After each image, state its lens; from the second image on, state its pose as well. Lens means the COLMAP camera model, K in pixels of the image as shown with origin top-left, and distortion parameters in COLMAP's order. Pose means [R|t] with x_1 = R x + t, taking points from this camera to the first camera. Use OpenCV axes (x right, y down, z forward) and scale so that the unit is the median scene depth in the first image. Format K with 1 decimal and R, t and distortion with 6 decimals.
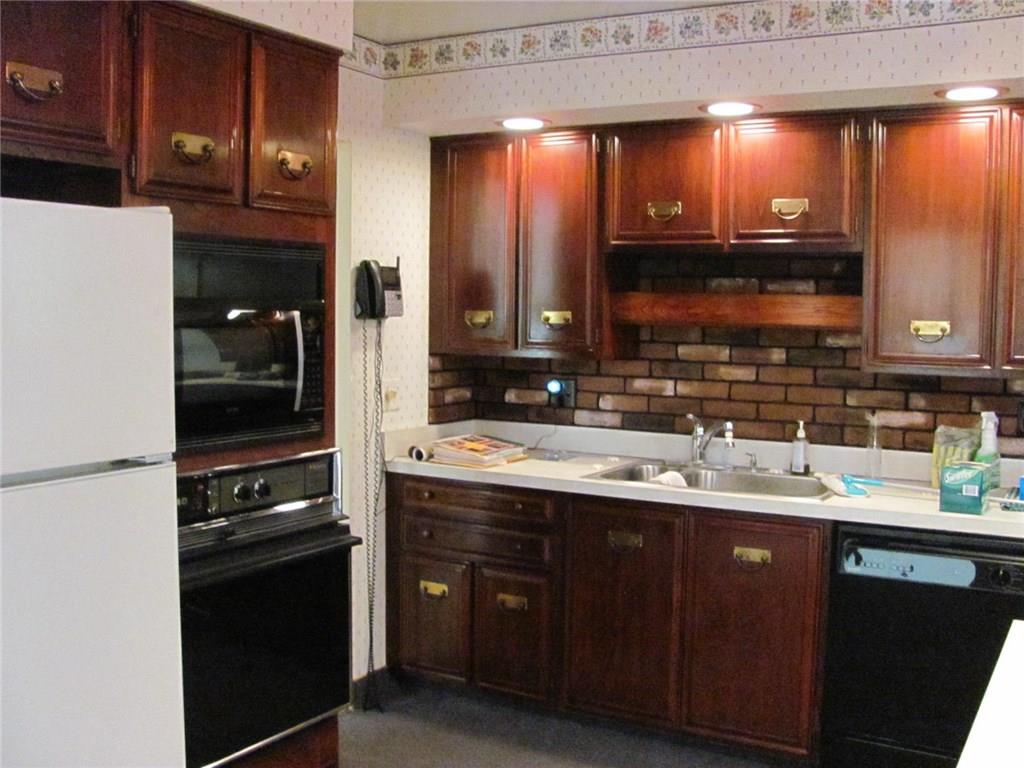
lens RADIAL K [[1071.8, 0, 512.0], [0, 1071.8, 384.0], [0, 0, 1]] dist [-0.223441, 0.308489]
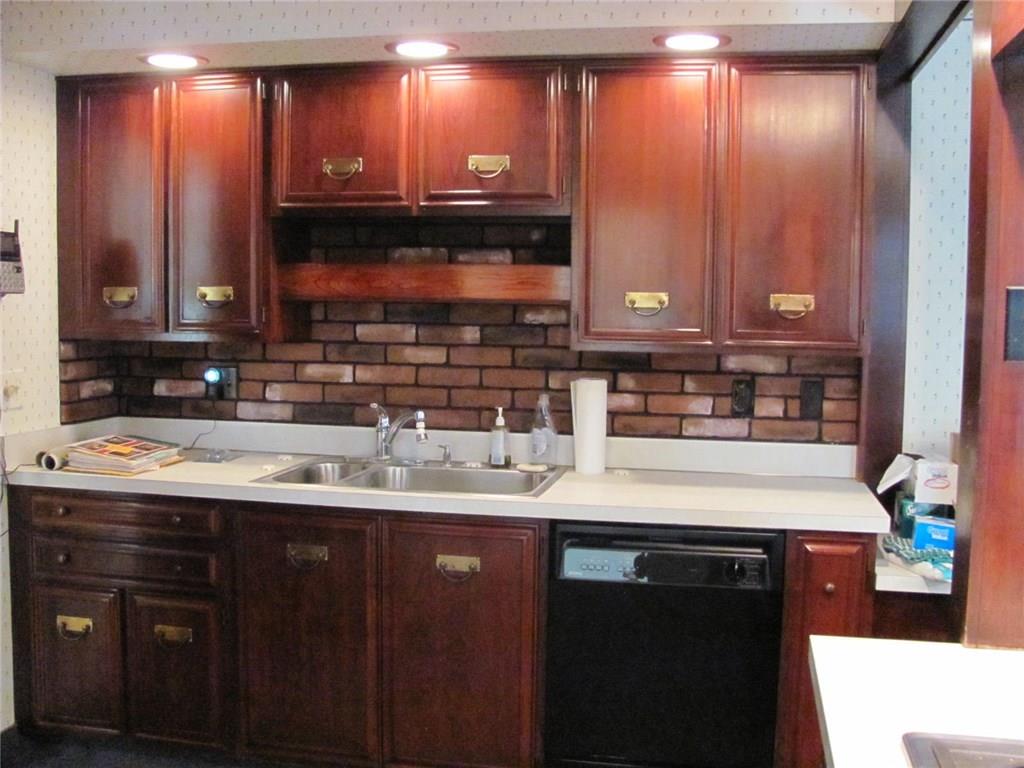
lens RADIAL K [[1071.8, 0, 512.0], [0, 1071.8, 384.0], [0, 0, 1]] dist [-0.223441, 0.308489]
pose [[0.944535, -0.025372, 0.327431, -0.011474], [0.021874, 0.999658, 0.014360, 0.002577], [-0.327683, -0.006402, 0.944766, 0.139254]]
